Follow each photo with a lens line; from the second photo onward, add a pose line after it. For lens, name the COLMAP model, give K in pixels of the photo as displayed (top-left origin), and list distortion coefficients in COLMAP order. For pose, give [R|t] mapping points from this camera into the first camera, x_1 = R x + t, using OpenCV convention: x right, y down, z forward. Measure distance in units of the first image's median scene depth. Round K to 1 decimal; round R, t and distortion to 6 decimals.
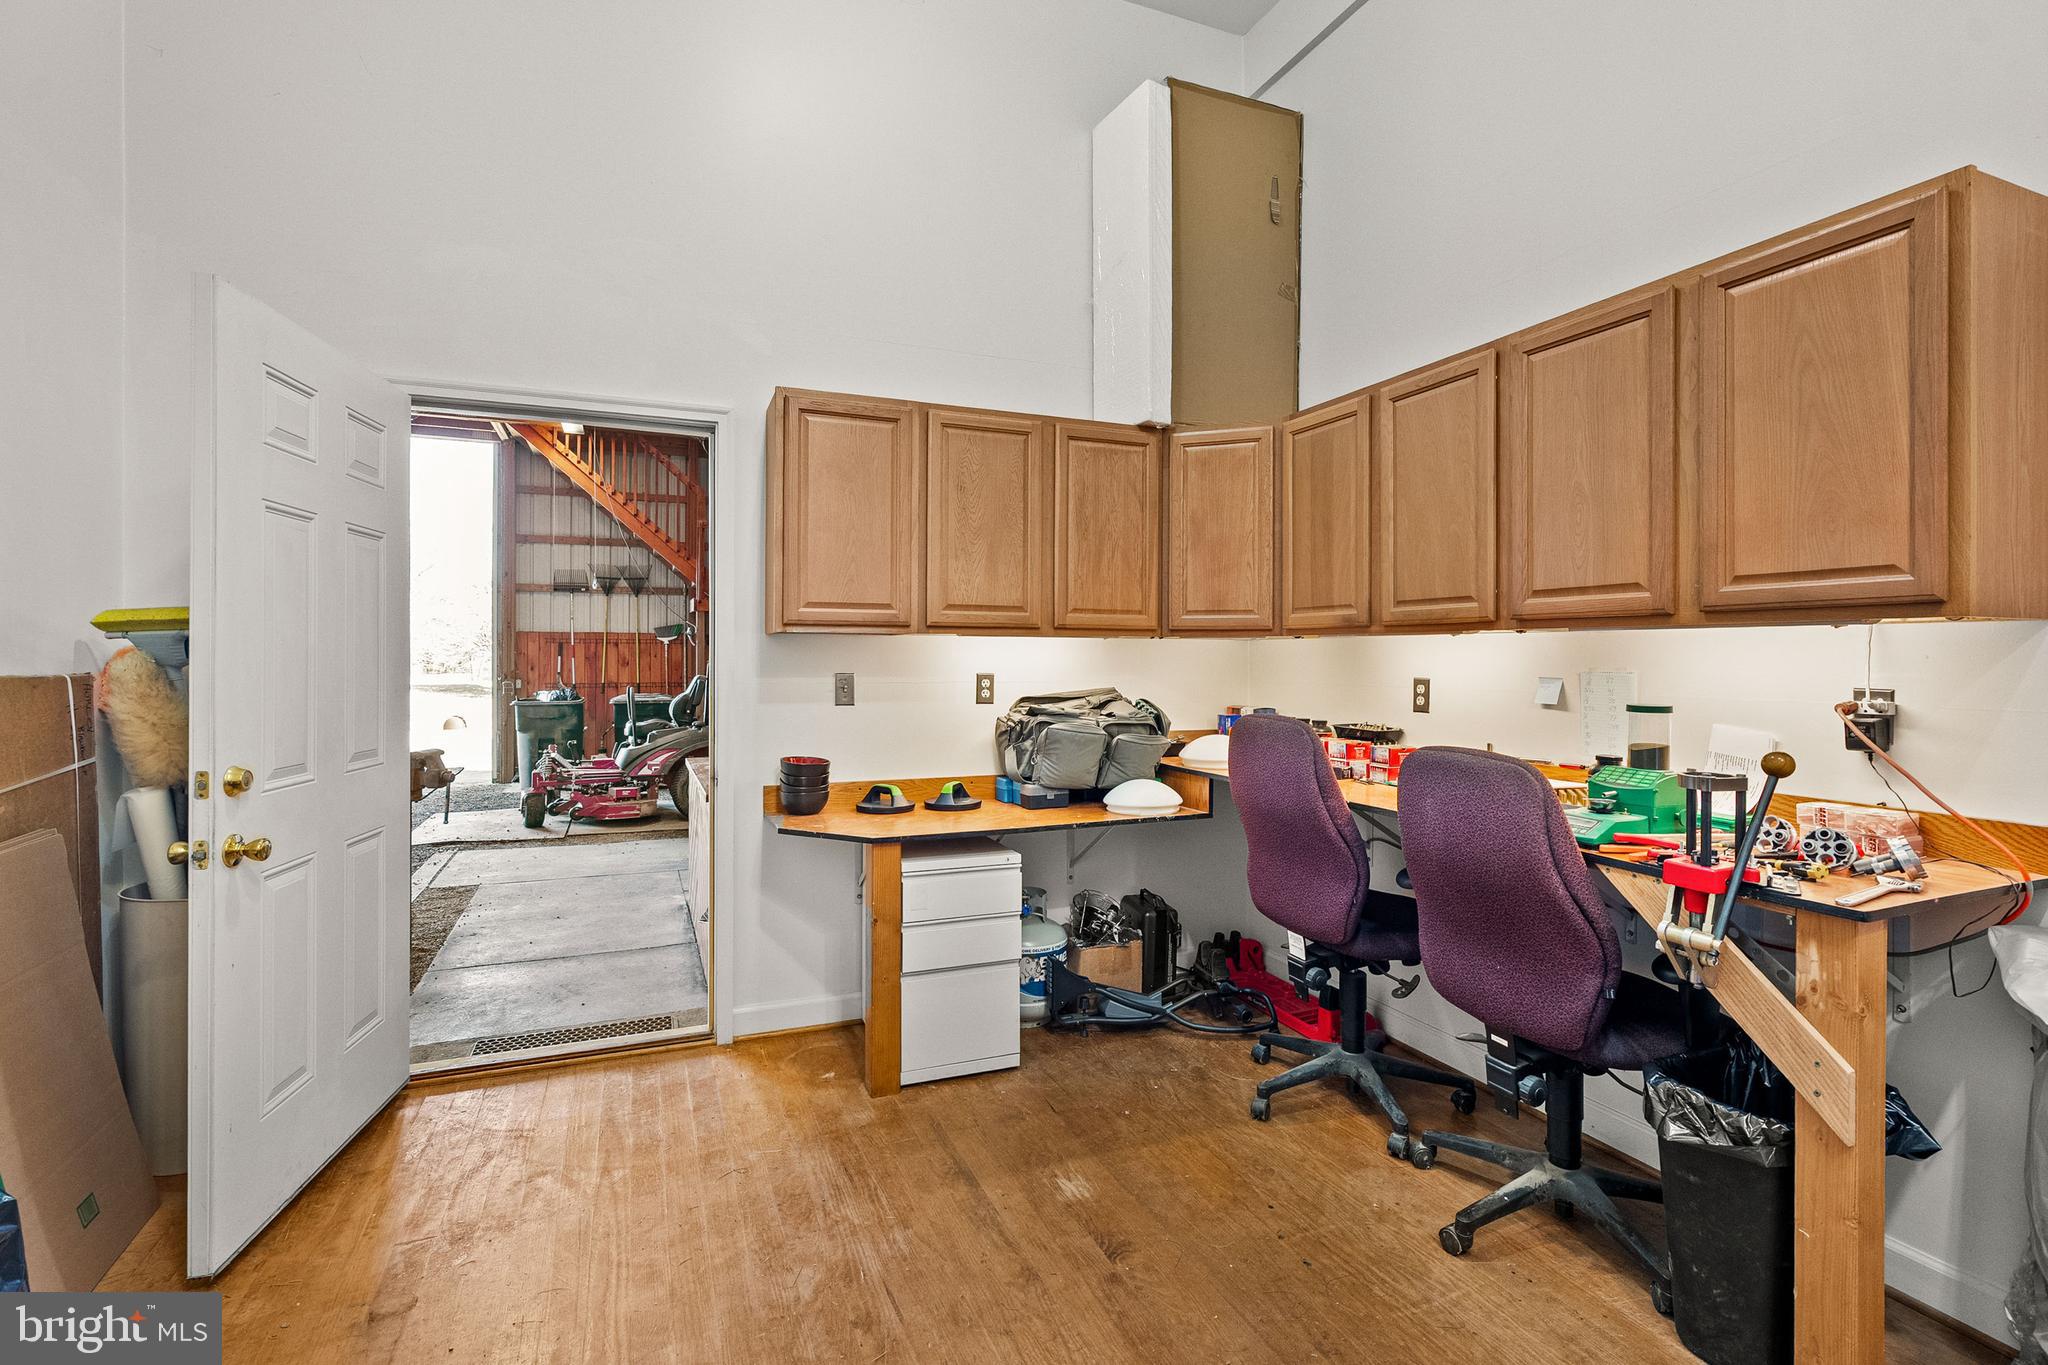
lens RADIAL K [[929.4, 0, 1026.5], [0, 929.4, 651.8], [0, 0, 1]] dist [-0.000397, -0.000050]
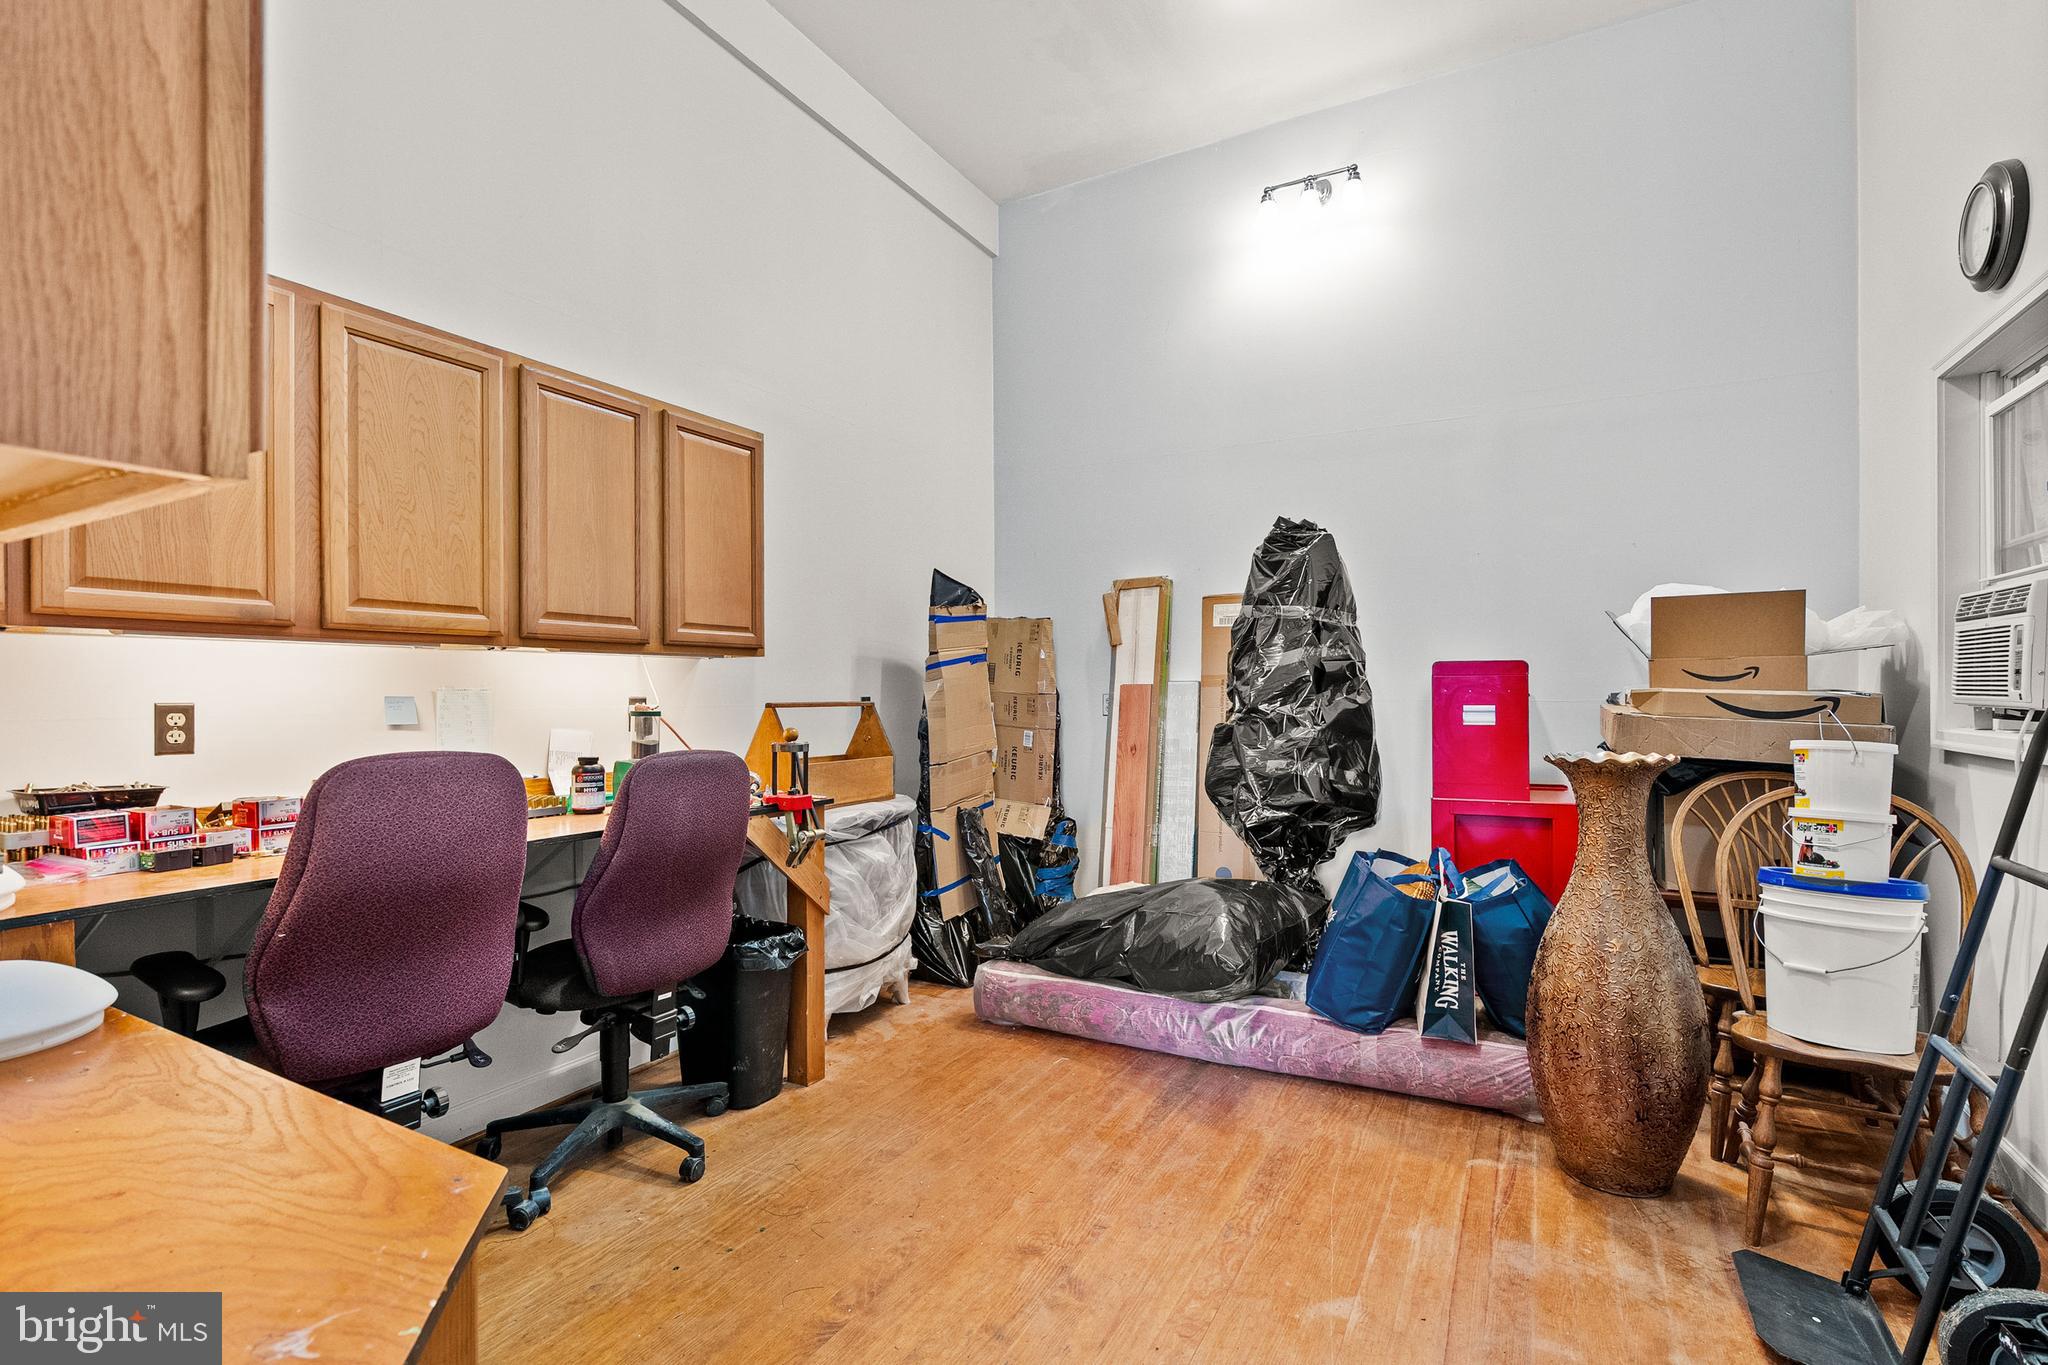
lens RADIAL K [[942.8, 0, 1024.0], [0, 942.8, 682.5], [0, 0, 1]] dist [-0.000030, -0.000012]
pose [[-0.614013, 0.007673, 0.789259, -0.602961], [-0.001195, 0.999943, -0.010651, 0.024416], [-0.789295, -0.007483, -0.613968, 1.149172]]
